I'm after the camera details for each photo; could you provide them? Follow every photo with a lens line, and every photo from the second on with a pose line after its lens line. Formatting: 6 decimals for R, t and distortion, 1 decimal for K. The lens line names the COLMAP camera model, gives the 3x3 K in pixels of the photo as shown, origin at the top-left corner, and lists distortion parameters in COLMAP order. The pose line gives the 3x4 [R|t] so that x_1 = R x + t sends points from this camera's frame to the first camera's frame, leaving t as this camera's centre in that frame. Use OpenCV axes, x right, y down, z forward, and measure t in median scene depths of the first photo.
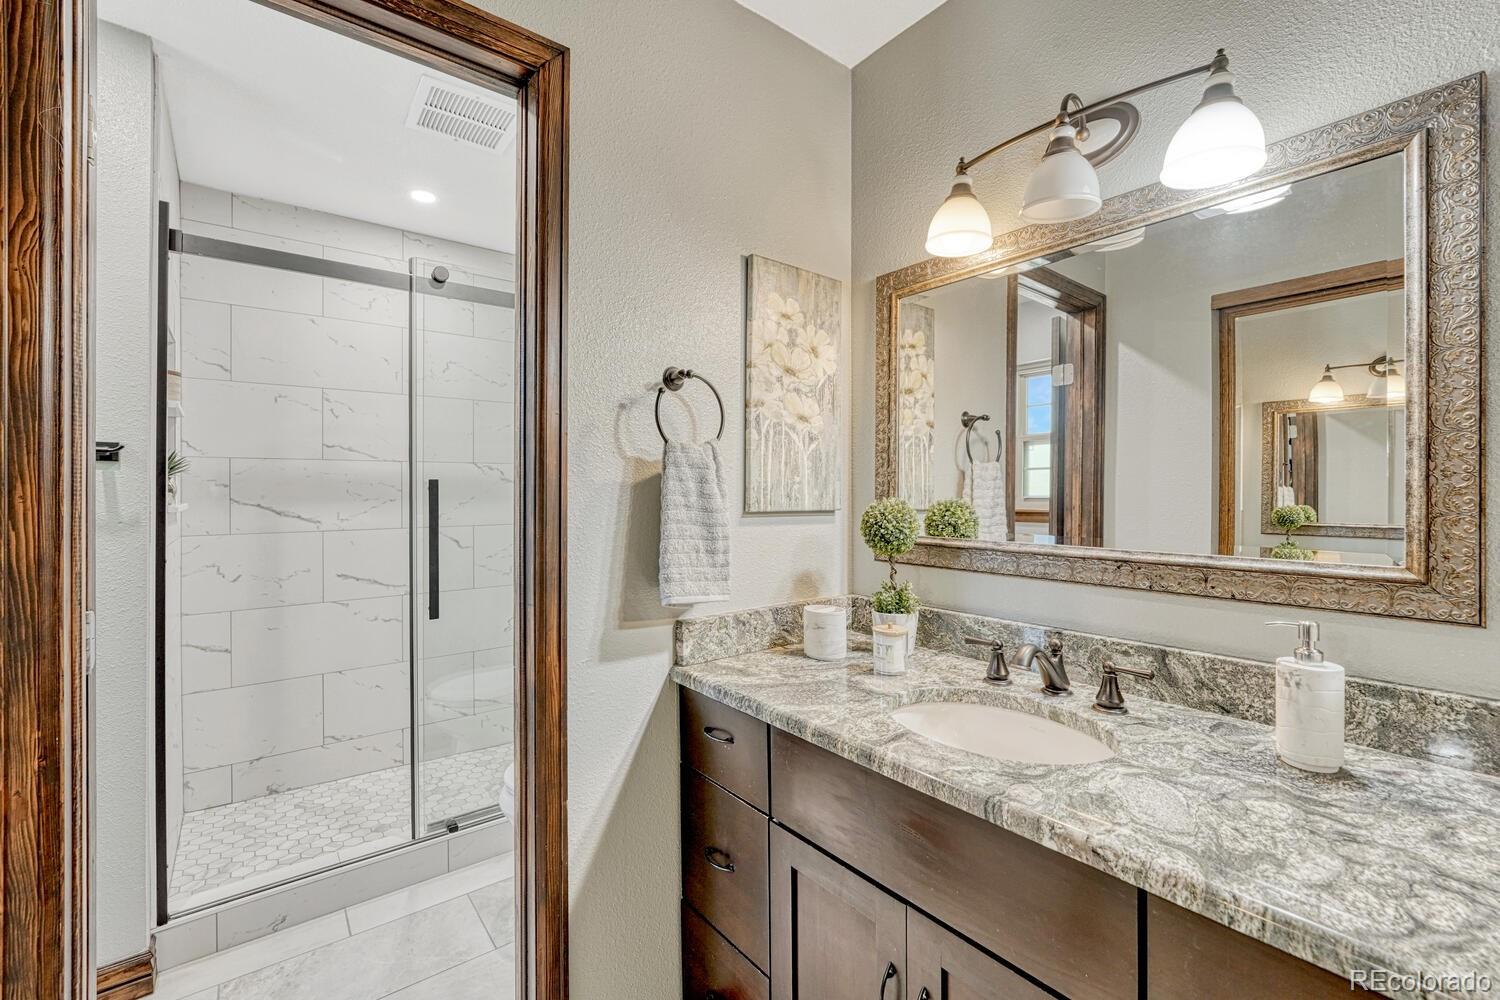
lens RADIAL K [[619.8, 0, 741.5], [0, 619.8, 489.8], [0, 0, 1]] dist [-0.011218, 0.000150]
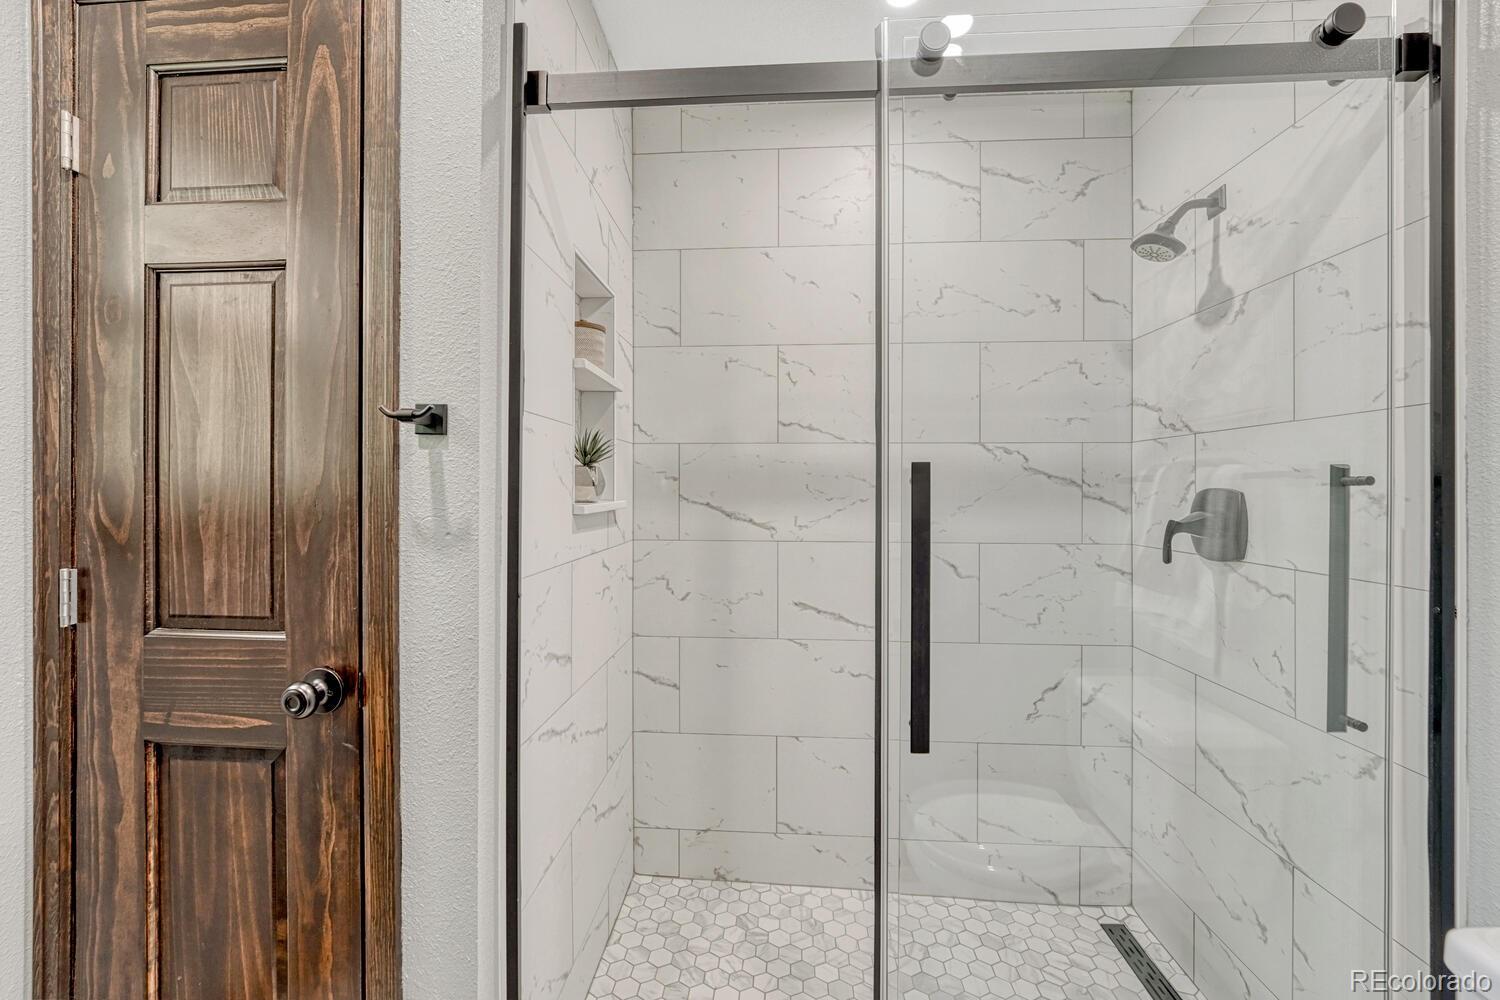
lens RADIAL K [[619.8, 0, 743.6], [0, 619.8, 486.9], [0, 0, 1]] dist [-0.011218, 0.000150]
pose [[0.739616, 0.004327, -0.673016, -0.230051], [-0.004653, 0.999988, 0.001316, 0.002378], [0.673013, 0.002158, 0.739627, 0.459341]]
